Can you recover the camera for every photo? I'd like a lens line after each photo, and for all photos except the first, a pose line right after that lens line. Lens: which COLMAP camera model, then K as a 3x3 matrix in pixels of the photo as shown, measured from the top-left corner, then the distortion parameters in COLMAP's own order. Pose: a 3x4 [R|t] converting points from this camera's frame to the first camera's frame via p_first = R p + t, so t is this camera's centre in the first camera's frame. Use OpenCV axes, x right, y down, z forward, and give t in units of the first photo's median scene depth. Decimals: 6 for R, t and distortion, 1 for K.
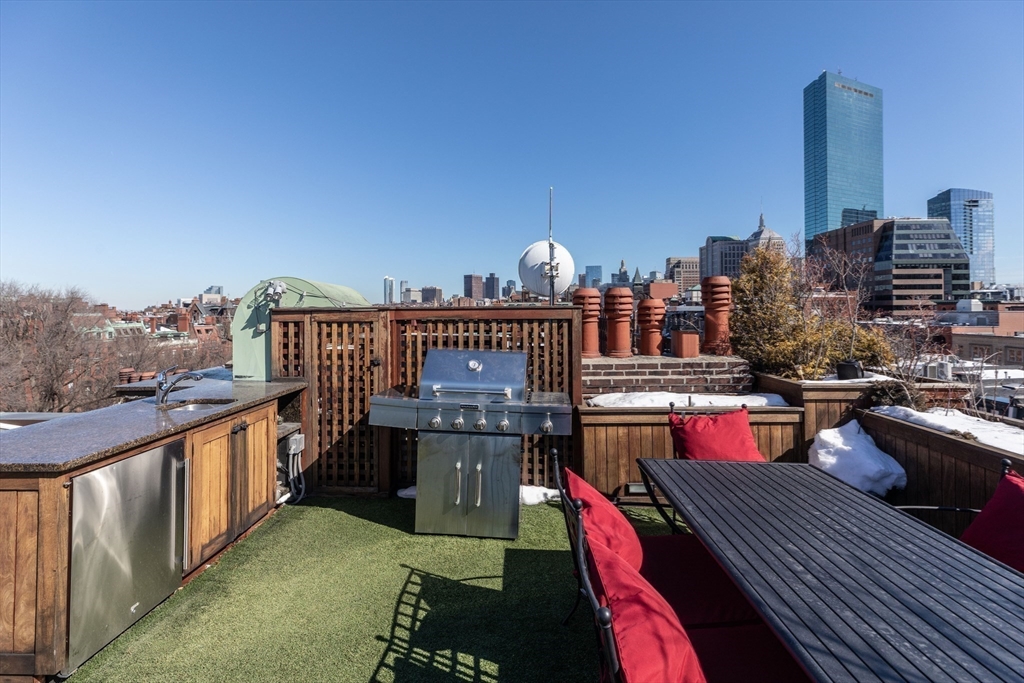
lens RADIAL K [[460.1, 0, 511.7], [0, 460.1, 302.0], [0, 0, 1]] dist [0.001957, 0.000629]
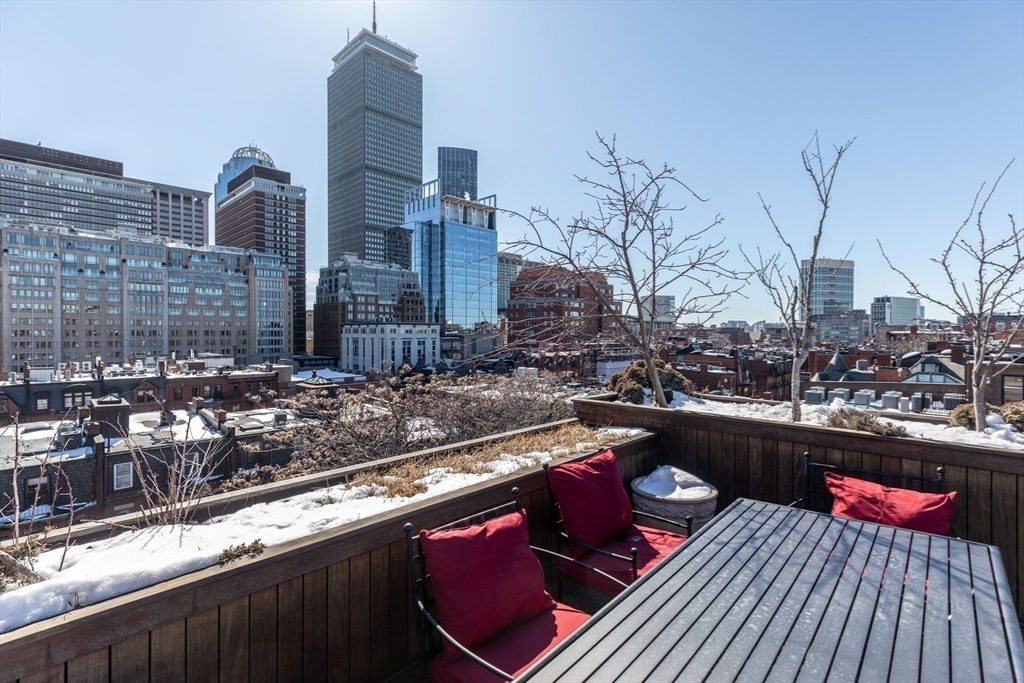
lens RADIAL K [[465.7, 0, 512.0], [0, 465.7, 341.5], [0, 0, 1]] dist [0.001243, 0.000270]
pose [[-0.742540, -0.000045, 0.669802, 0.094553], [-0.008215, 0.999925, -0.009041, 0.005264], [-0.669751, -0.012215, -0.742485, 0.372544]]
